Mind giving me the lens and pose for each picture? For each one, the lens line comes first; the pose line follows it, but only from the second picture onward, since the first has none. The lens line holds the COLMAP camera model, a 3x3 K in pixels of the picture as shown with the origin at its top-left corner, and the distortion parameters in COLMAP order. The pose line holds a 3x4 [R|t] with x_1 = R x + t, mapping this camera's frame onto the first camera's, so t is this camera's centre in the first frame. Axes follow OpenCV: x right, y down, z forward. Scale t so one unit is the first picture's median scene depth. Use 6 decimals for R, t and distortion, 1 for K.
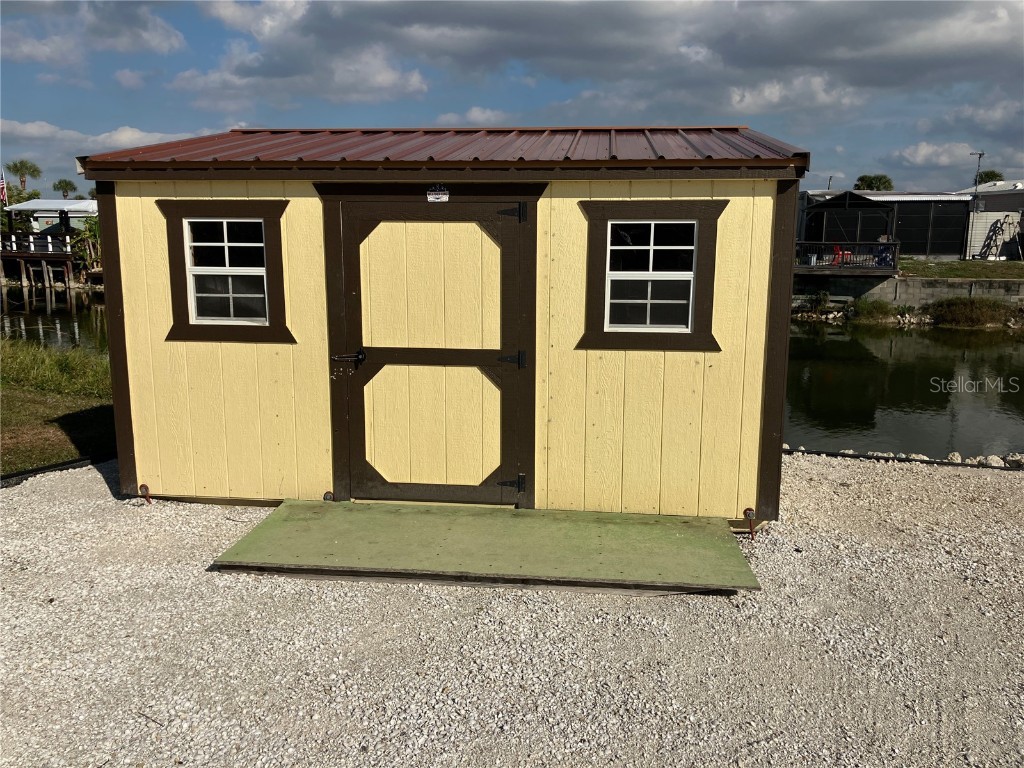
lens RADIAL K [[848.9, 0, 508.5], [0, 848.9, 378.6], [0, 0, 1]] dist [0.041102, -0.029332]
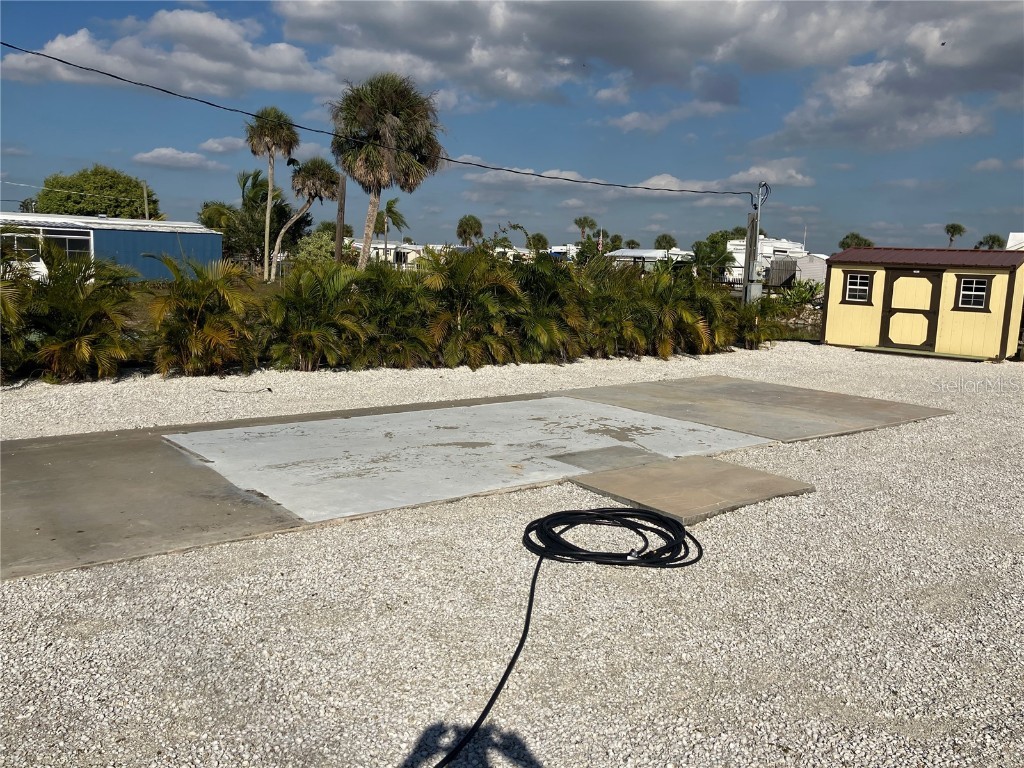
lens RADIAL K [[848.9, 0, 531.4], [0, 848.9, 374.0], [0, 0, 1]] dist [0.041102, -0.029332]
pose [[0.871563, 0.095707, -0.480852, 0.308757], [-0.122561, 0.992154, -0.024673, 0.568434], [0.474718, 0.080437, 0.876455, -3.243190]]
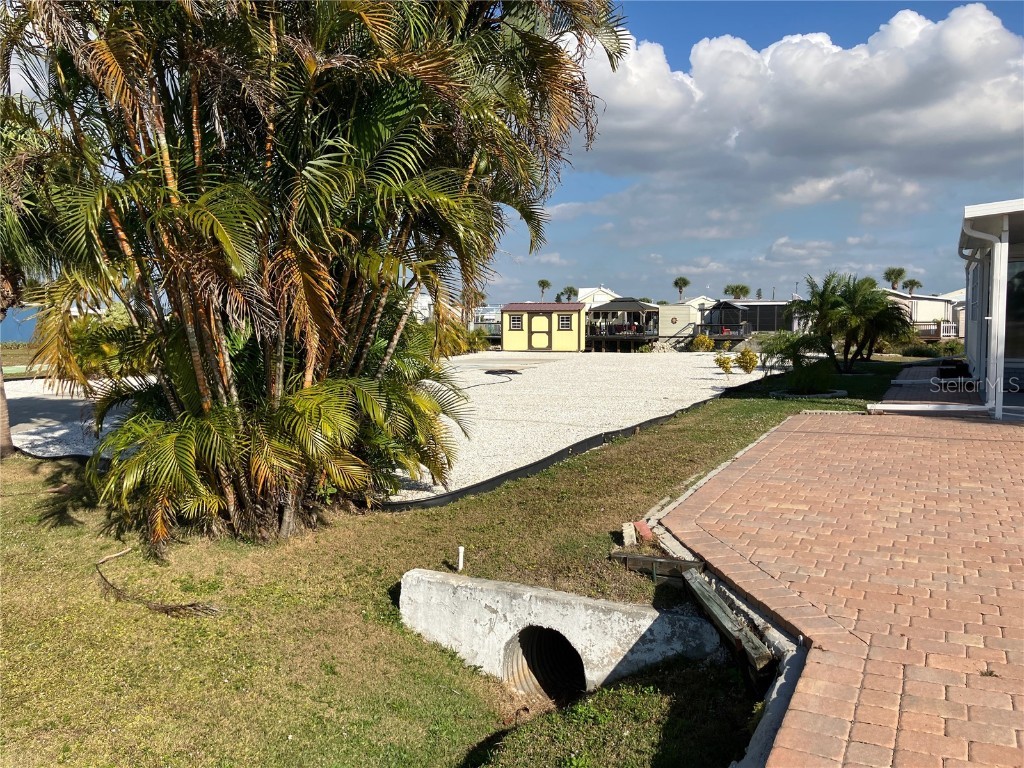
lens RADIAL K [[848.9, 0, 506.1], [0, 848.9, 354.4], [0, 0, 1]] dist [0.041102, -0.029332]
pose [[0.995163, -0.002679, -0.098201, 0.397332], [-0.010784, 0.990608, -0.136308, 1.328974], [0.097644, 0.136707, 0.985787, -7.229896]]
